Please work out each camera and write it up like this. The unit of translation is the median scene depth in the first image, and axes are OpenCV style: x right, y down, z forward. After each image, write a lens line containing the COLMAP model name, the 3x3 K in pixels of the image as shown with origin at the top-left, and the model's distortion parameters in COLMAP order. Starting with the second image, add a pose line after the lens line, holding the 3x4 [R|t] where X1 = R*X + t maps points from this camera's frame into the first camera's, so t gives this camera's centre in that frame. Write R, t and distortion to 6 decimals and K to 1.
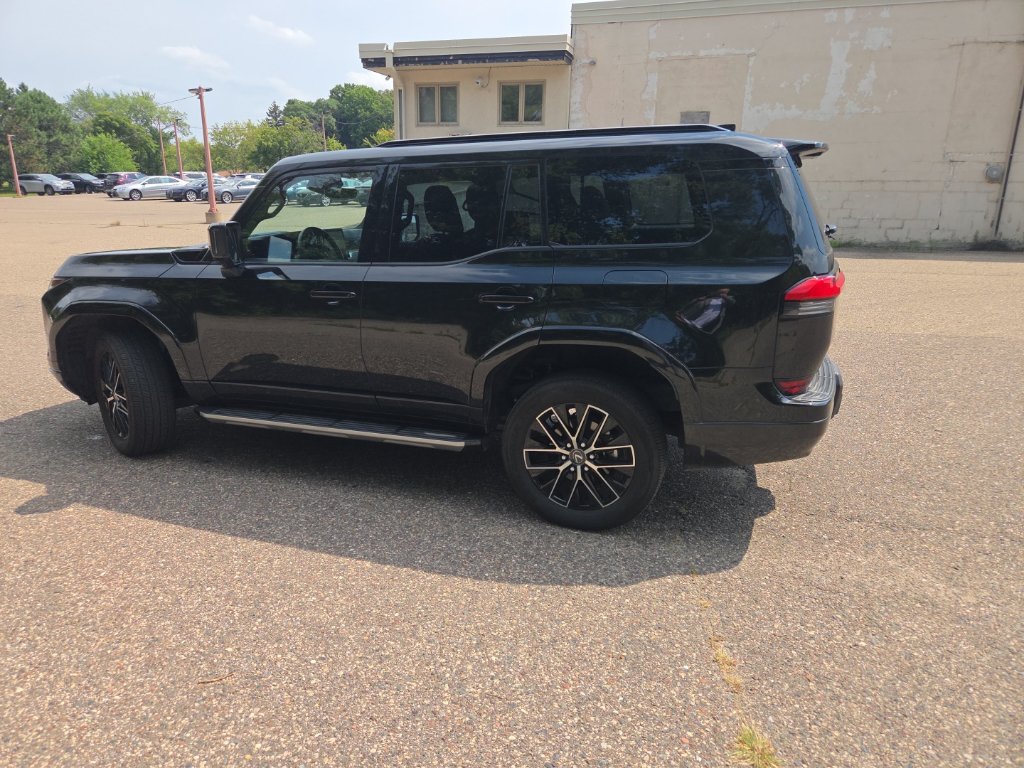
lens RADIAL K [[682.9, 0, 504.4], [0, 682.9, 377.3], [0, 0, 1]] dist [0.070263, -0.053822]
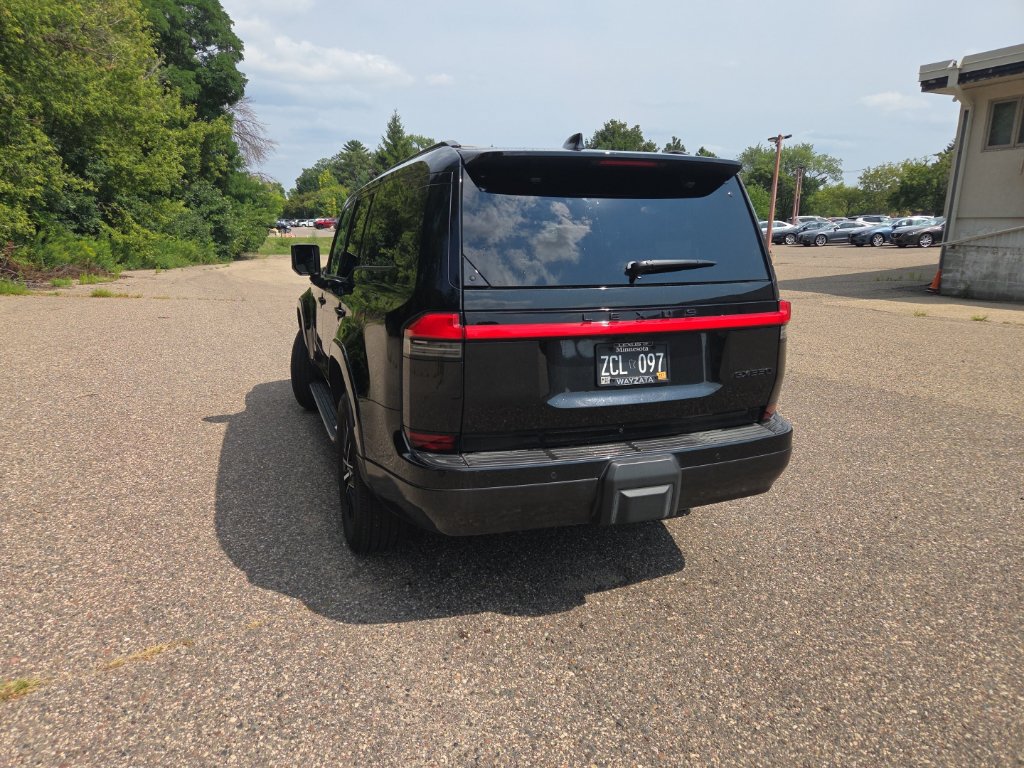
lens RADIAL K [[682.9, 0, 498.4], [0, 682.9, 369.8], [0, 0, 1]] dist [0.070263, -0.053822]
pose [[0.640170, 0.149694, -0.753508, 0.828088], [-0.202948, 0.978941, 0.022057, -0.081851], [0.740942, 0.138803, 0.657068, 0.387409]]
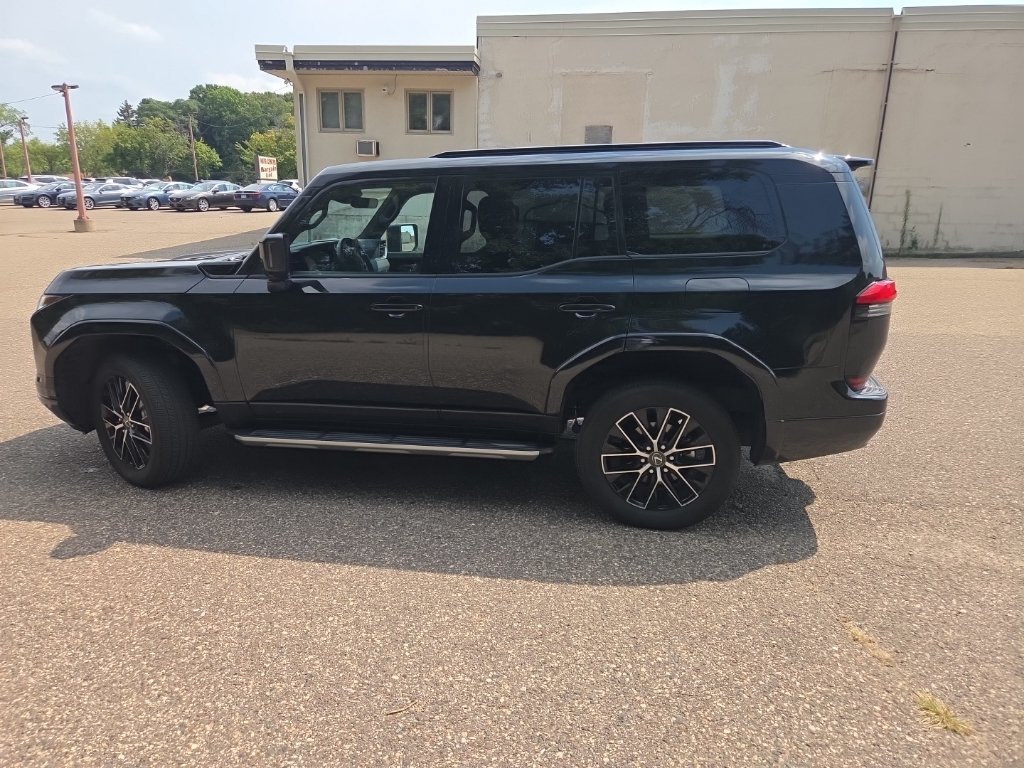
lens RADIAL K [[682.9, 0, 505.9], [0, 682.9, 377.1], [0, 0, 1]] dist [0.070263, -0.053822]
pose [[0.984706, -0.037777, 0.170079, -0.239815], [0.039737, 0.999177, -0.008136, -0.006660], [-0.169632, 0.014770, 0.985397, 0.012727]]
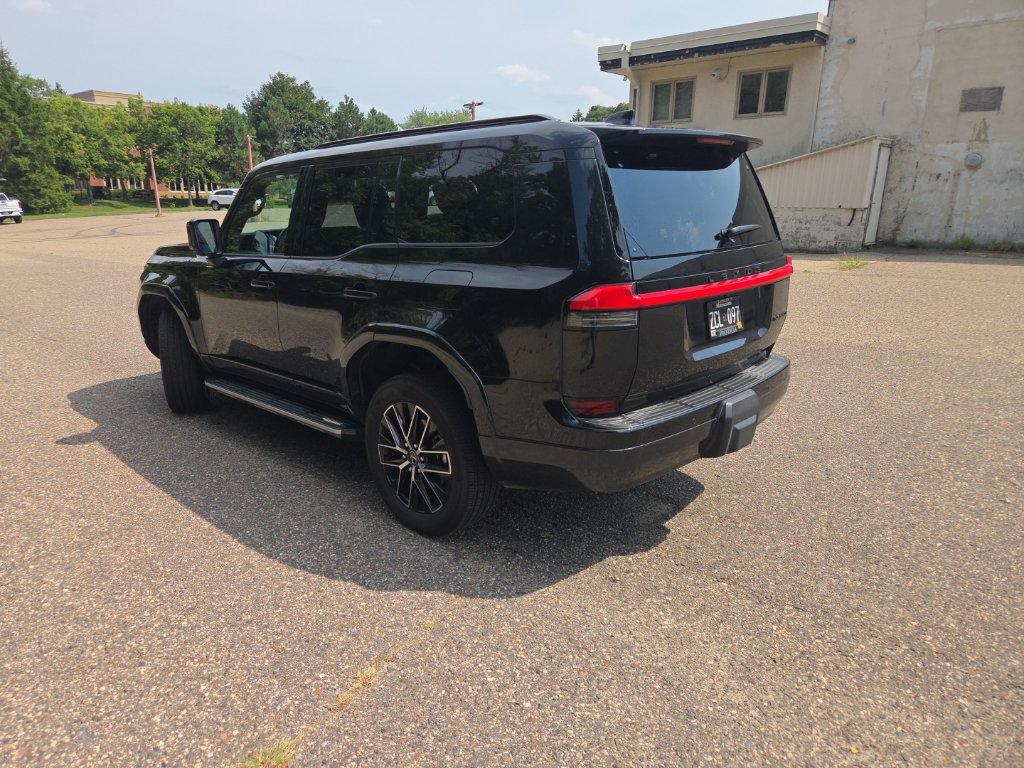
lens RADIAL K [[682.9, 0, 501.0], [0, 682.9, 376.5], [0, 0, 1]] dist [0.070263, -0.053822]
pose [[0.914862, 0.091991, -0.393147, 0.496163], [-0.093321, 0.995511, 0.015776, -0.022615], [0.392833, 0.022256, 0.919340, 0.115686]]
